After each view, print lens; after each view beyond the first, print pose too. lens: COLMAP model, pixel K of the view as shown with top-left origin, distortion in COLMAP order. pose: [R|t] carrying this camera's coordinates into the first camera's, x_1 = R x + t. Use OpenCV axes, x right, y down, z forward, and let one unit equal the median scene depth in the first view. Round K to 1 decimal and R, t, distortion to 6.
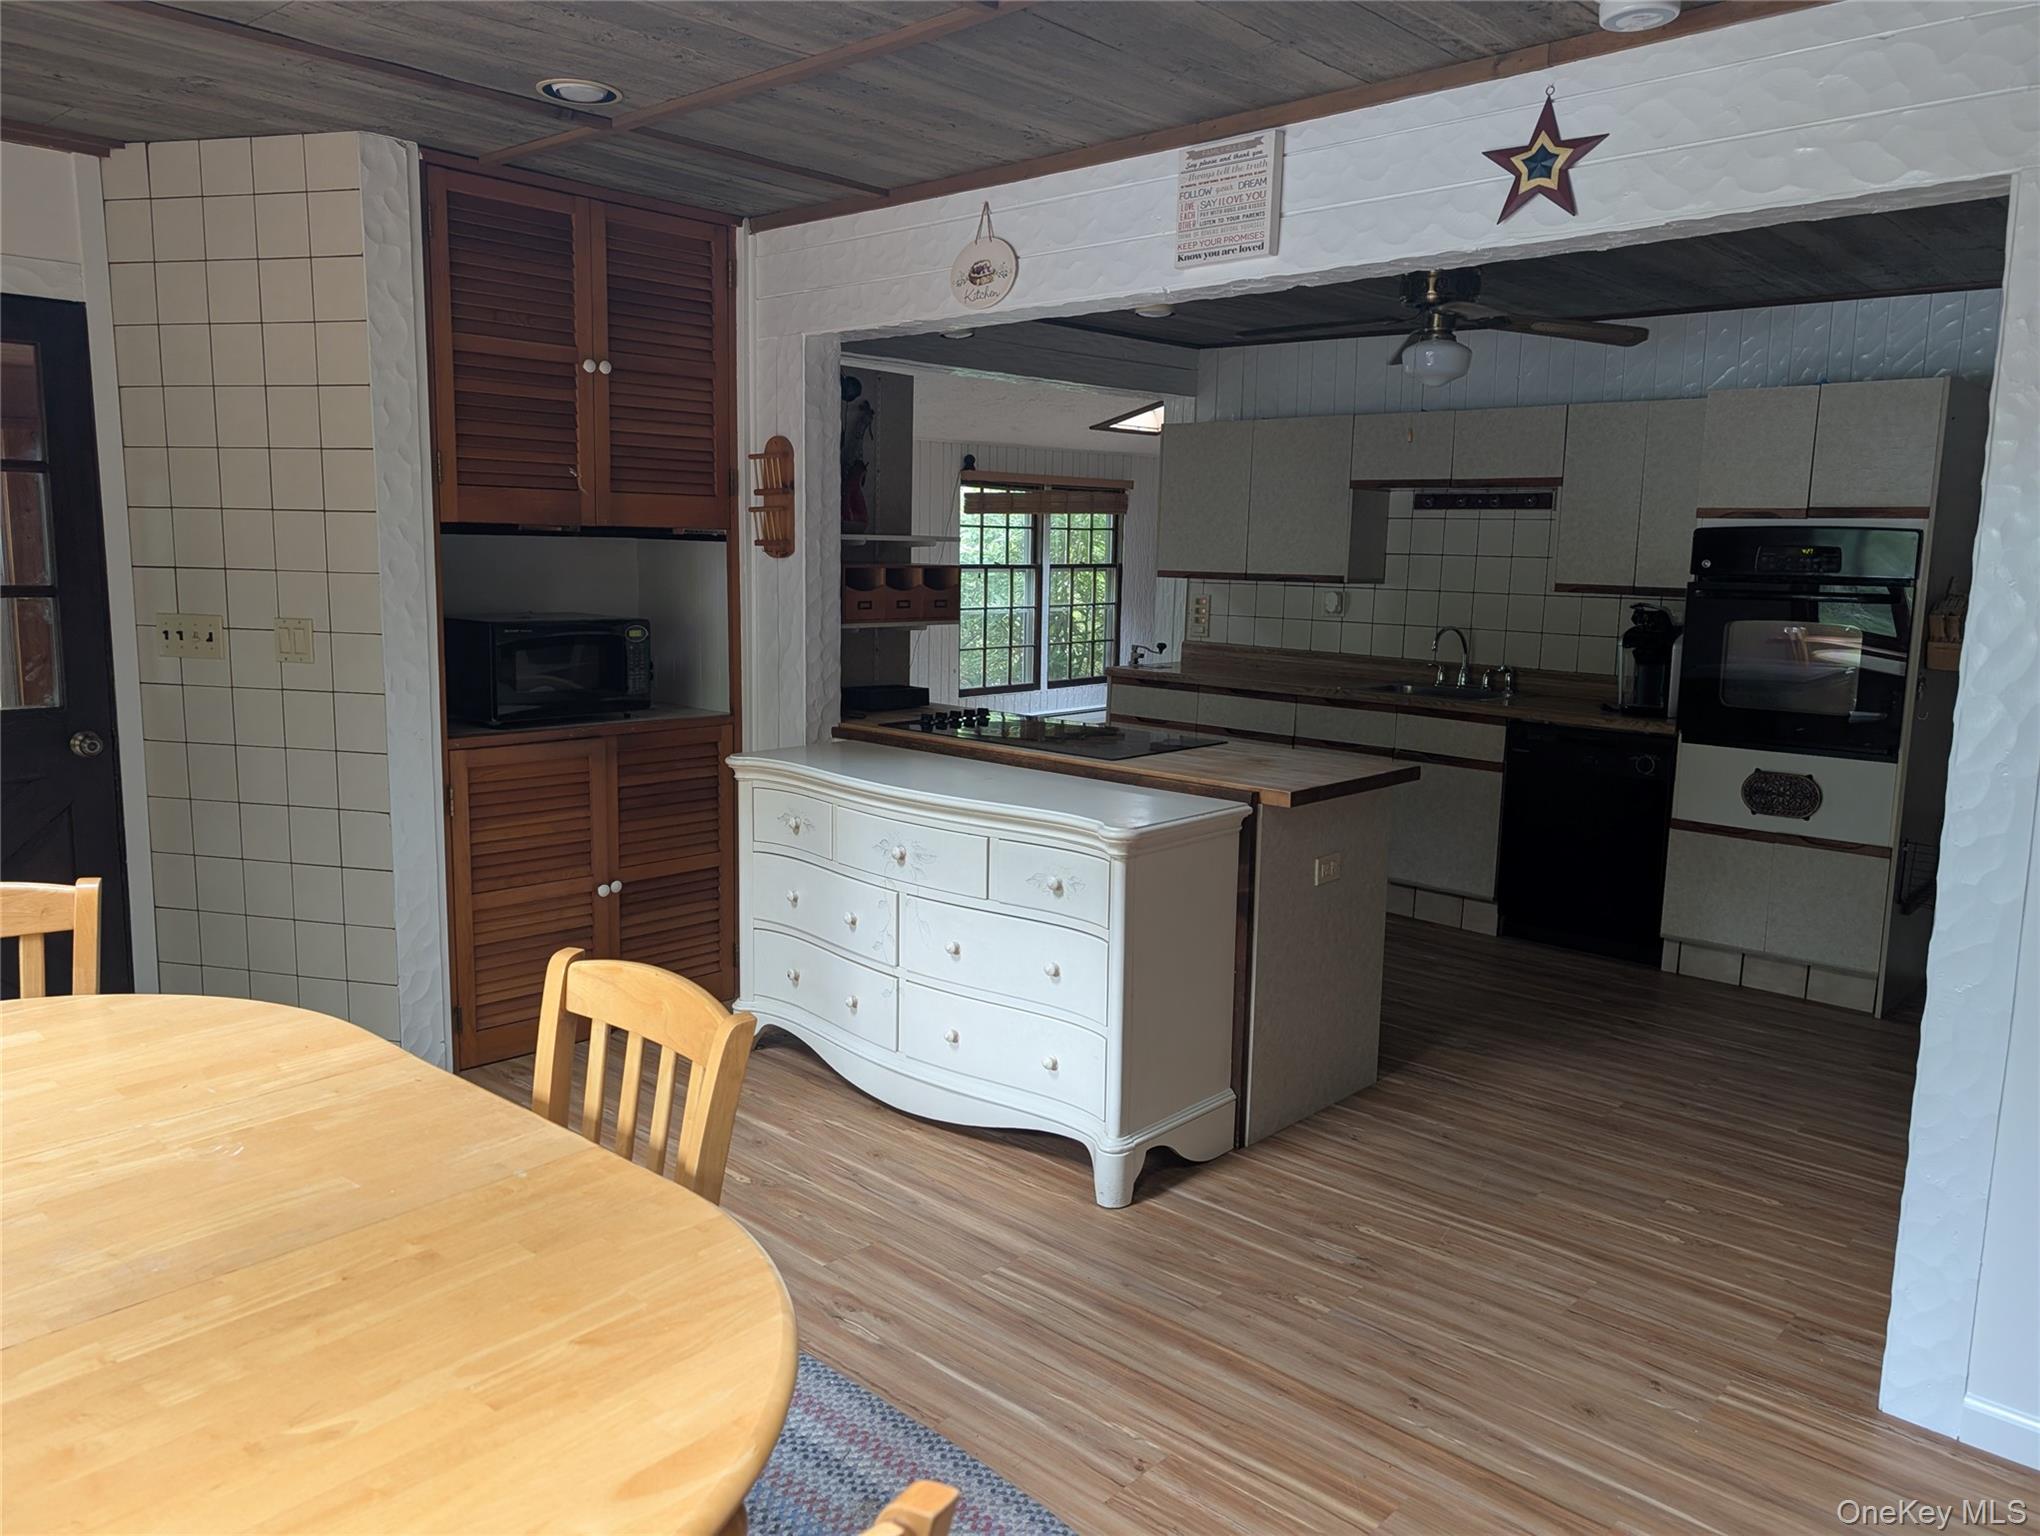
lens RADIAL K [[1467.0, 0, 1009.5], [0, 1467.0, 761.4], [0, 0, 1]] dist [0.026485, -0.022642]
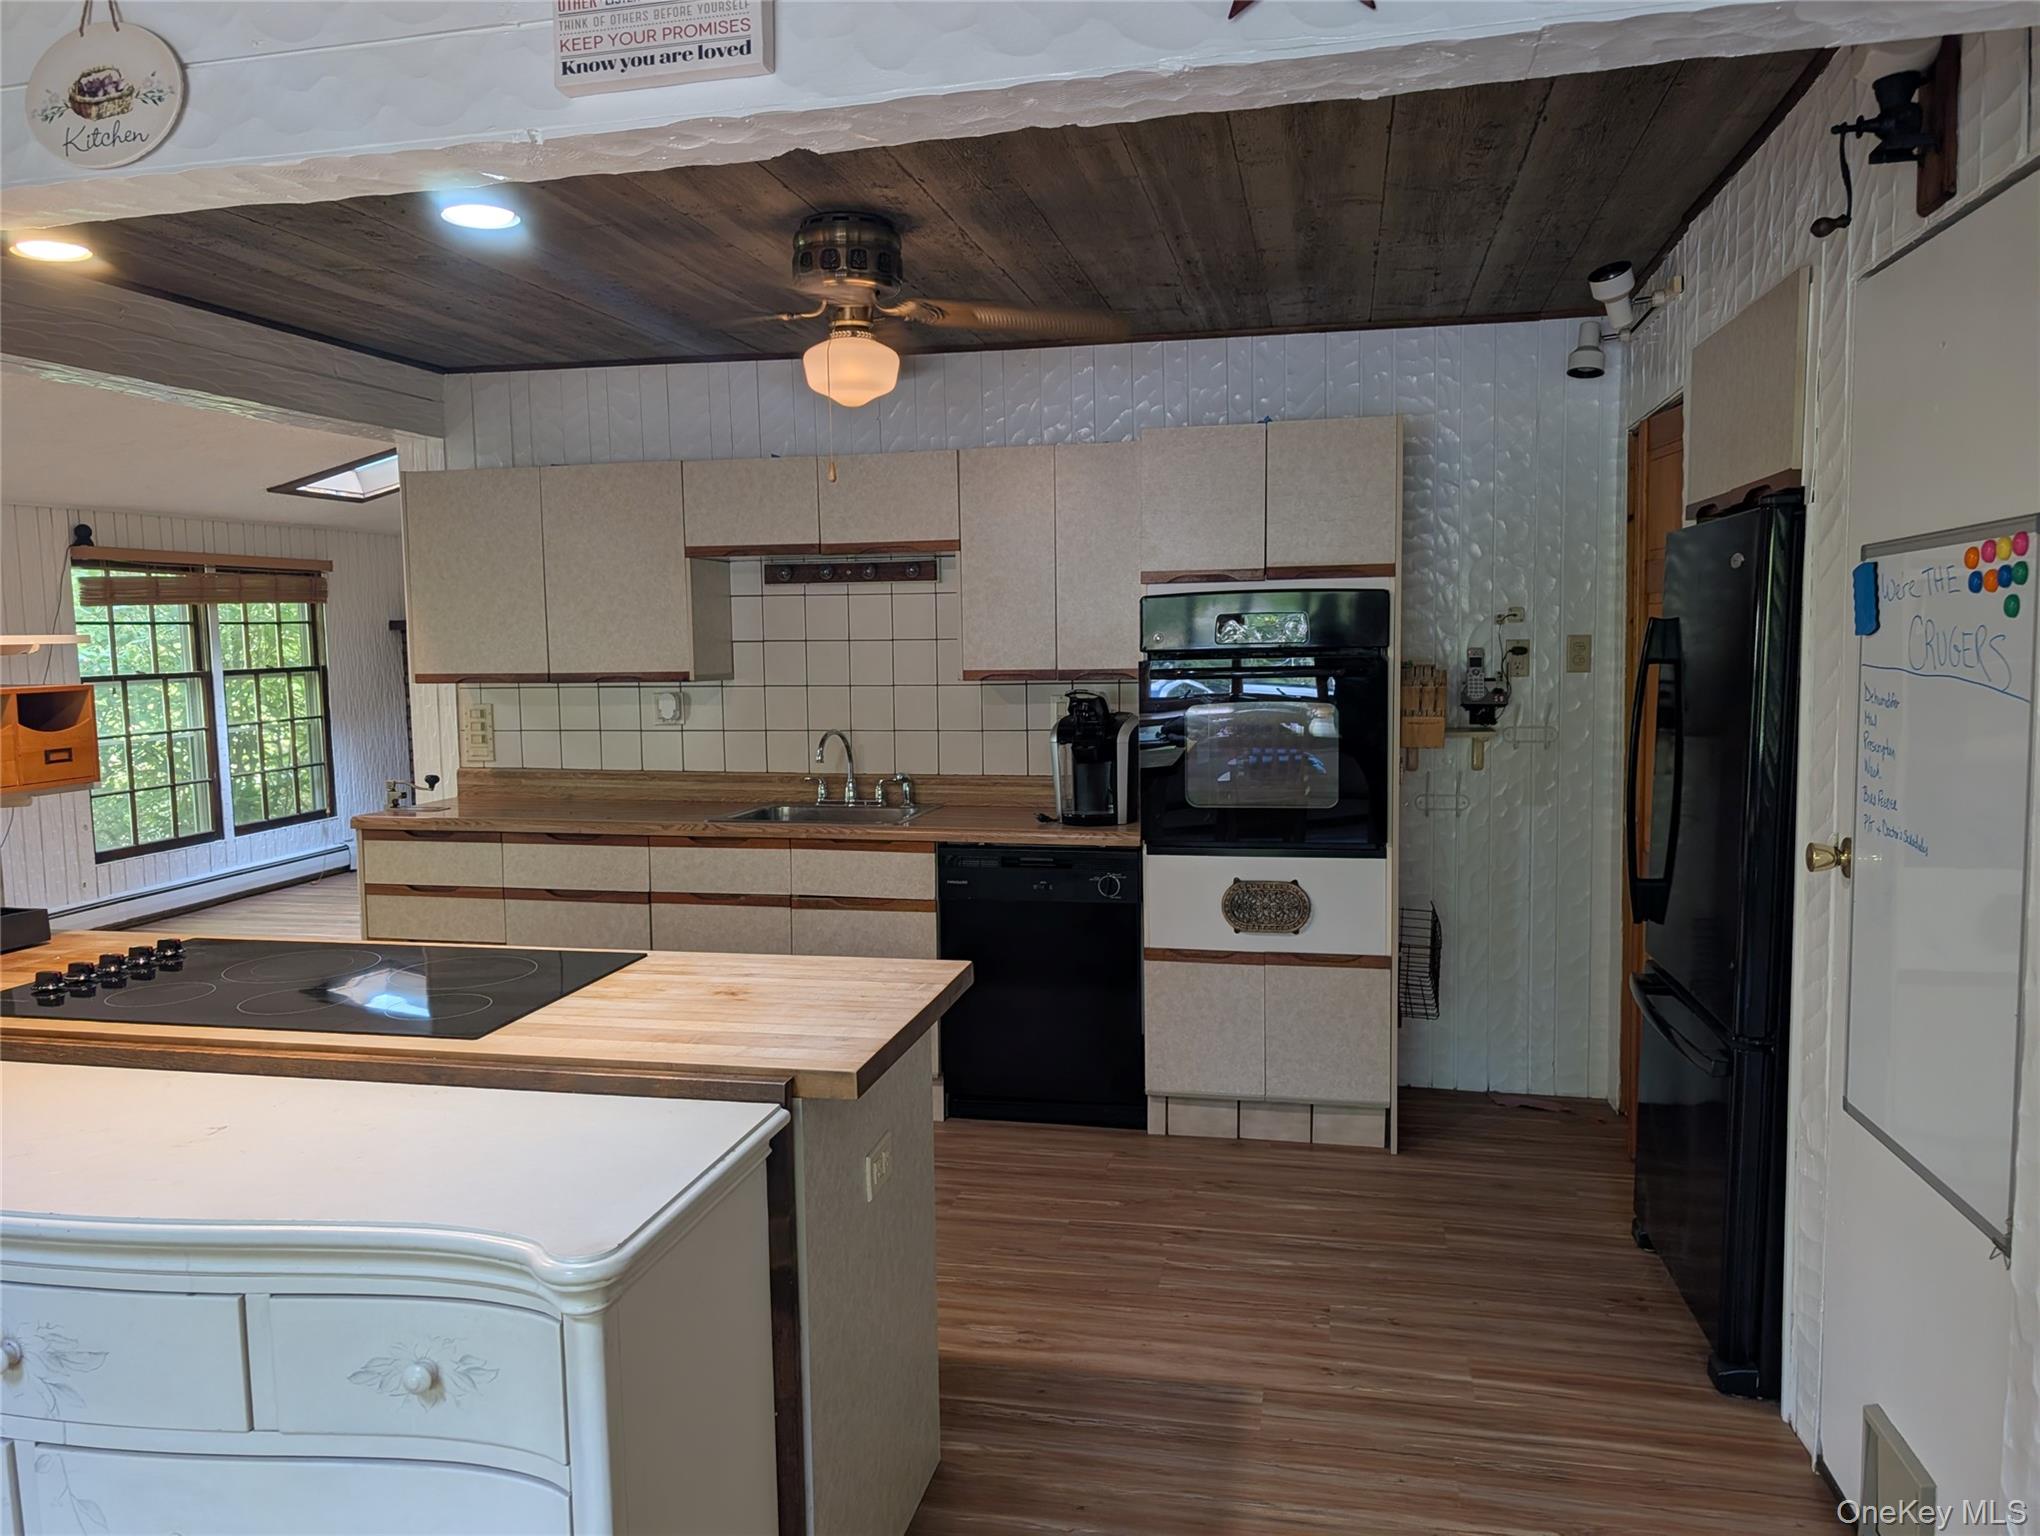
lens RADIAL K [[1467.0, 0, 1003.1], [0, 1467.0, 775.7], [0, 0, 1]] dist [0.026485, -0.022642]
pose [[0.863192, -0.082573, 0.498077, -0.021519], [0.107042, 0.994039, -0.020714, -0.060984], [-0.493397, 0.071196, 0.866885, 0.410774]]
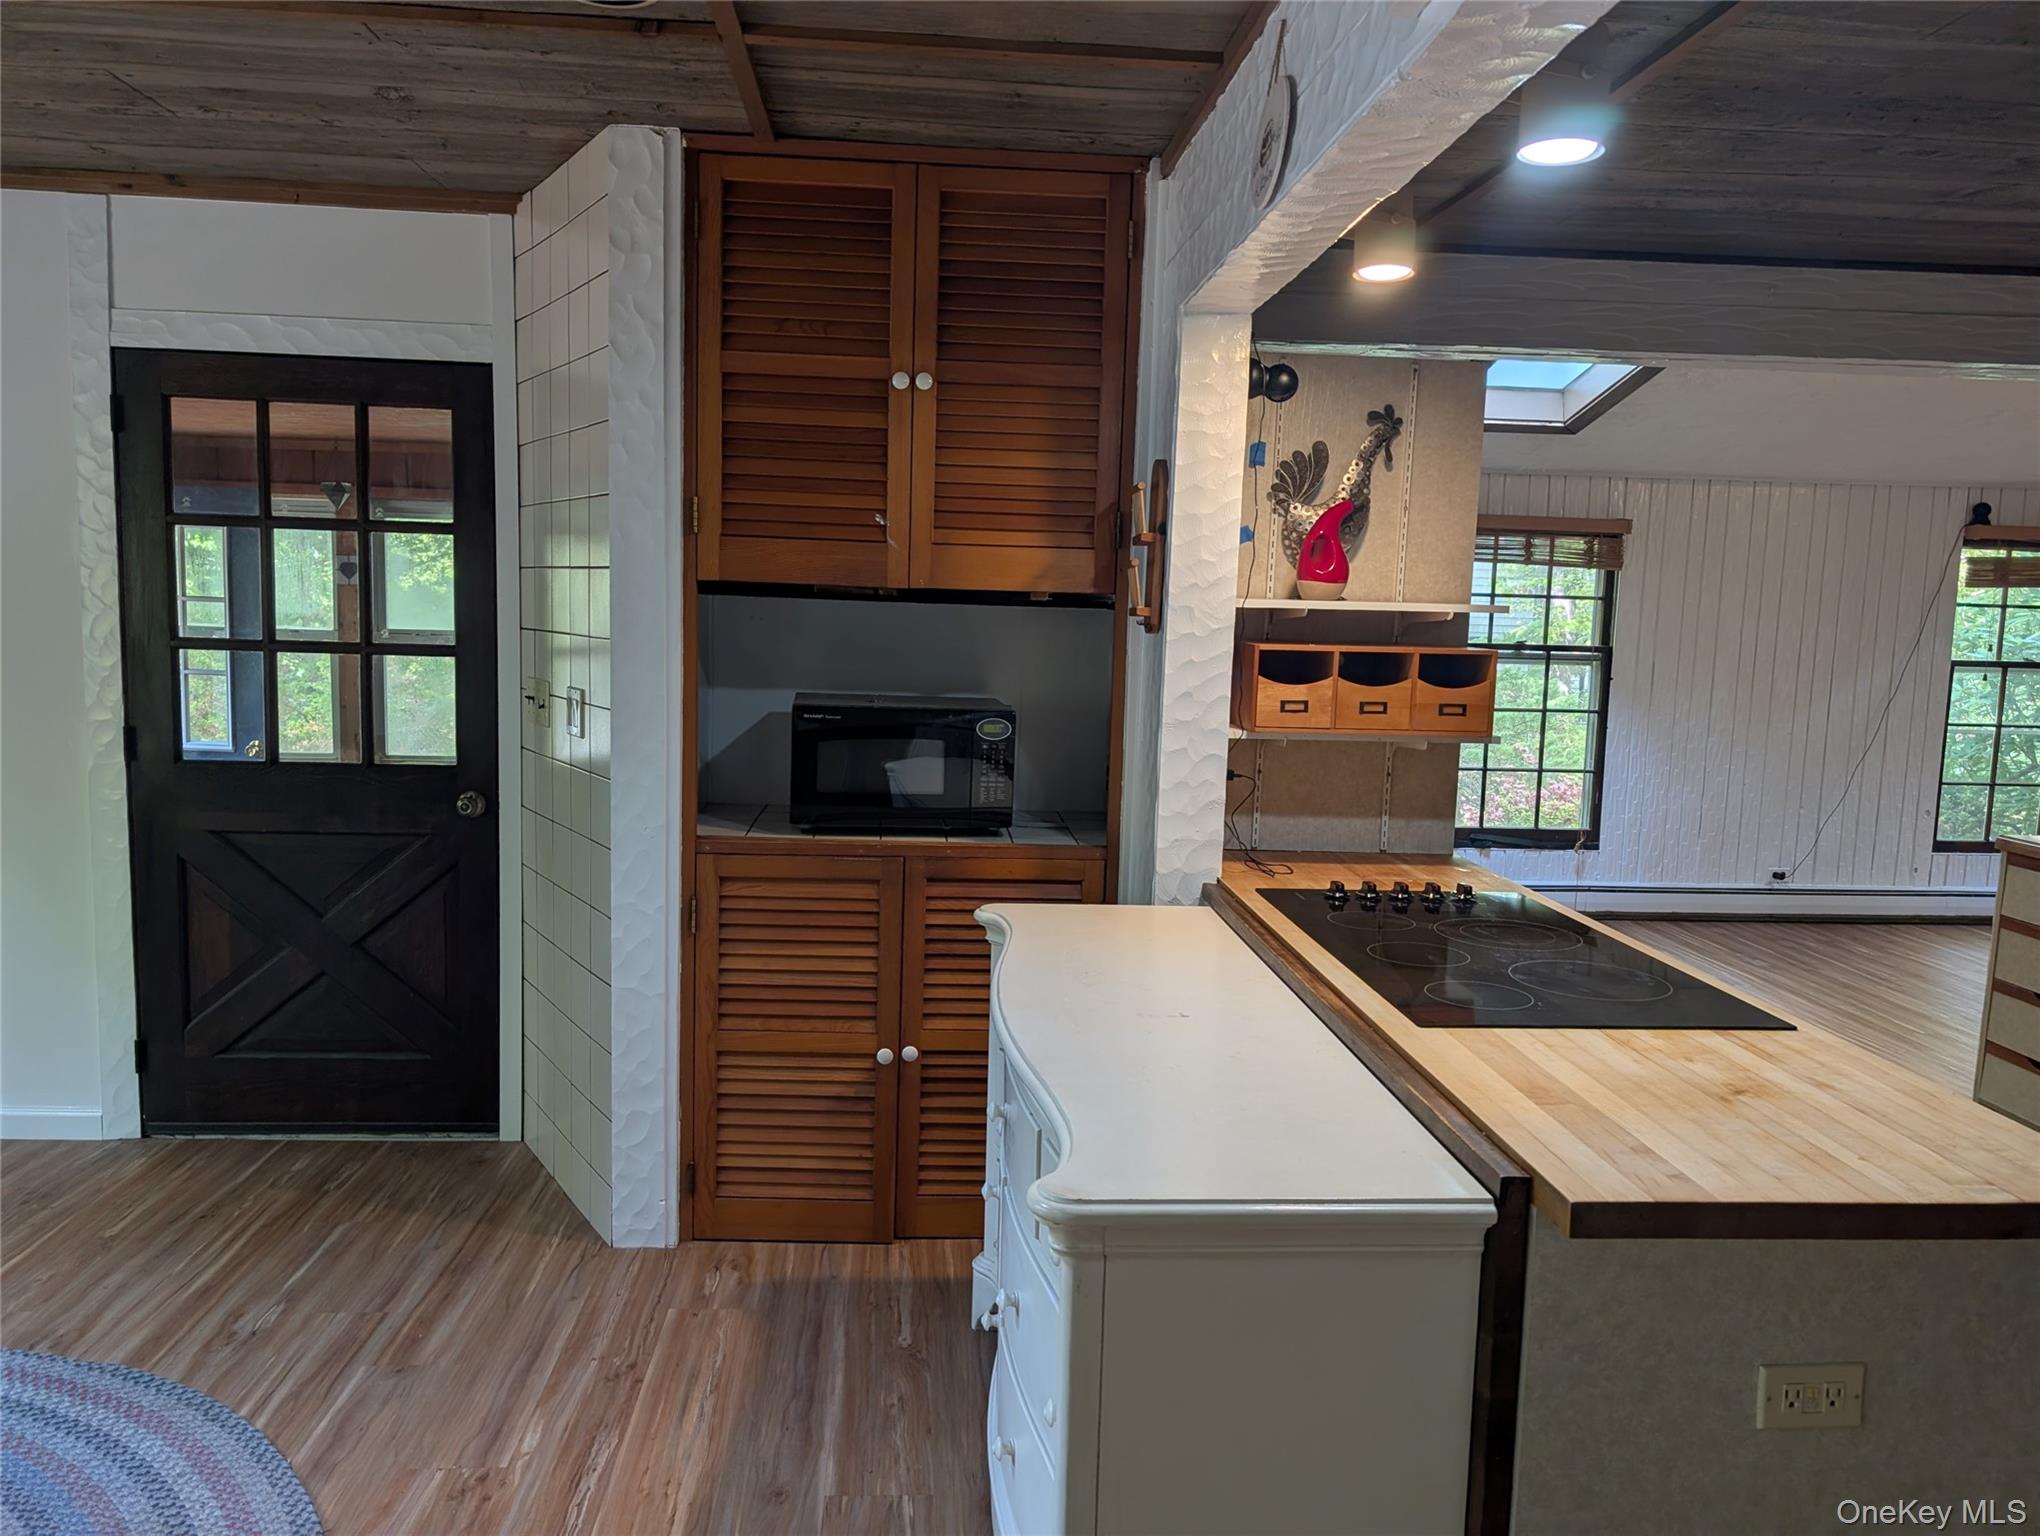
lens RADIAL K [[1467.0, 0, 1007.2], [0, 1467.0, 767.7], [0, 0, 1]] dist [0.026485, -0.022642]
pose [[0.731486, 0.080312, -0.677110, 0.293144], [-0.116417, 0.993168, -0.007967, -0.066791], [0.671844, 0.084655, 0.735839, 0.485172]]
